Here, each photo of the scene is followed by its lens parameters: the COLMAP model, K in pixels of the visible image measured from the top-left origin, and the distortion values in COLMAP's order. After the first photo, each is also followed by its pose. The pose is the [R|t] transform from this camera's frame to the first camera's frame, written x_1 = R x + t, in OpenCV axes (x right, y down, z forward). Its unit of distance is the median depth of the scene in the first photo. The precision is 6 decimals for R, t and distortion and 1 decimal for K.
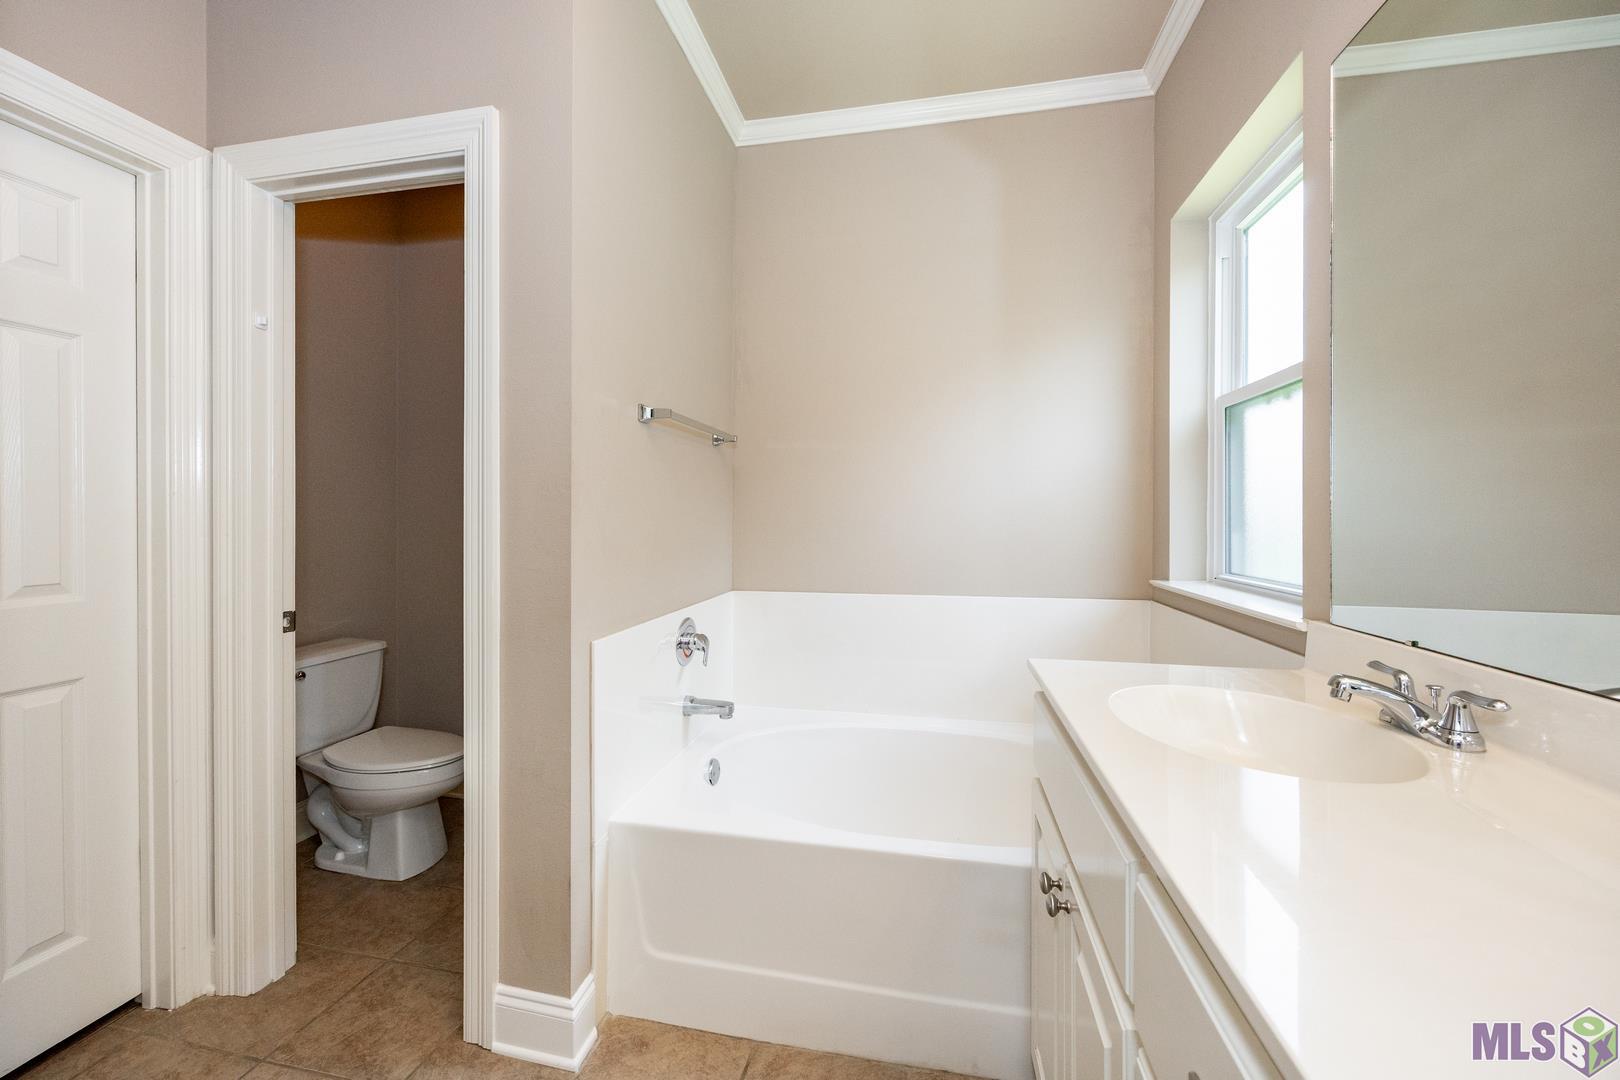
lens RADIAL K [[659.8, 0, 771.5], [0, 659.8, 521.8], [0, 0, 1]] dist [-0.002451, -0.000229]
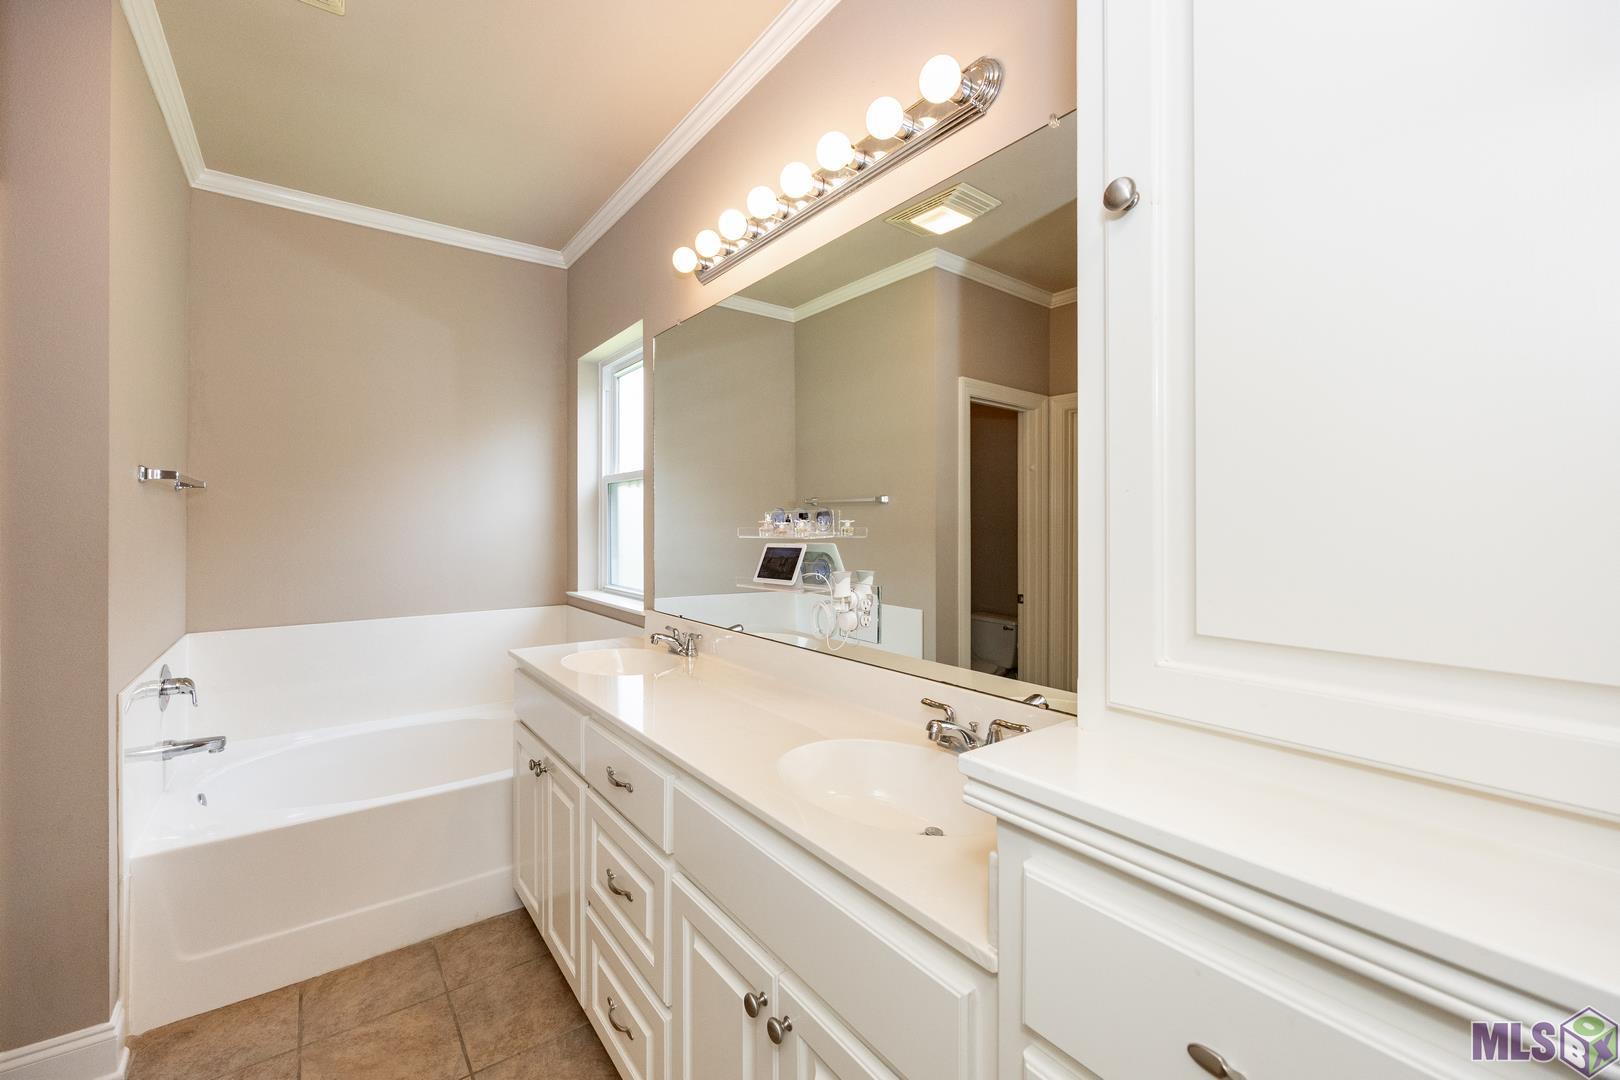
lens RADIAL K [[659.8, 0, 771.5], [0, 659.8, 521.8], [0, 0, 1]] dist [-0.002451, -0.000229]
pose [[0.656690, 0.000679, 0.754160, -0.323326], [0.004953, 0.999974, -0.005213, -0.076641], [-0.754144, 0.007159, 0.656670, -0.441320]]
